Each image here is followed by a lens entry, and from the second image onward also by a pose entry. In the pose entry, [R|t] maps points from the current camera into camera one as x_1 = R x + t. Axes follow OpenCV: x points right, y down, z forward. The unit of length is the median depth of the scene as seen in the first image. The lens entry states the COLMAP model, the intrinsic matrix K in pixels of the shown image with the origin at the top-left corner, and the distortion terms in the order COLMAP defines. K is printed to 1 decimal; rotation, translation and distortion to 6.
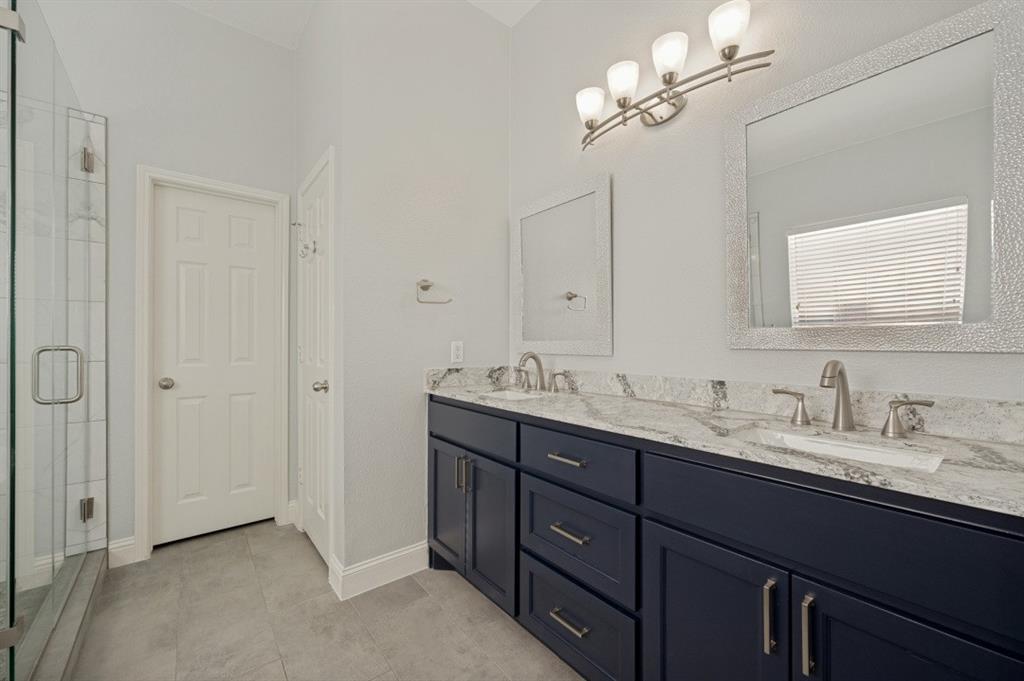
lens RADIAL K [[411.9, 0, 503.8], [0, 411.9, 340.7], [0, 0, 1]] dist [0.000337, -0.000129]
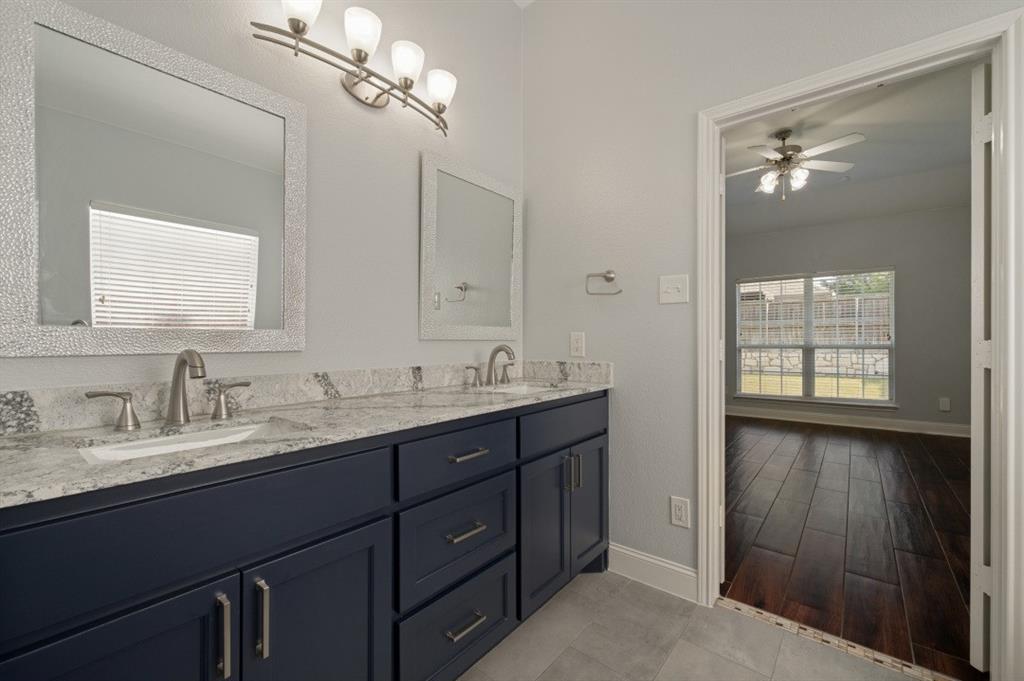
lens RADIAL K [[390.0, 0, 507.9], [0, 390.0, 339.0], [0, 0, 1]] dist [0.000280, 0.000052]
pose [[-0.178301, 0.003093, 0.983971, -0.456187], [-0.004150, 0.999984, -0.003895, 0.011735], [-0.983967, -0.004778, -0.178285, 0.638769]]
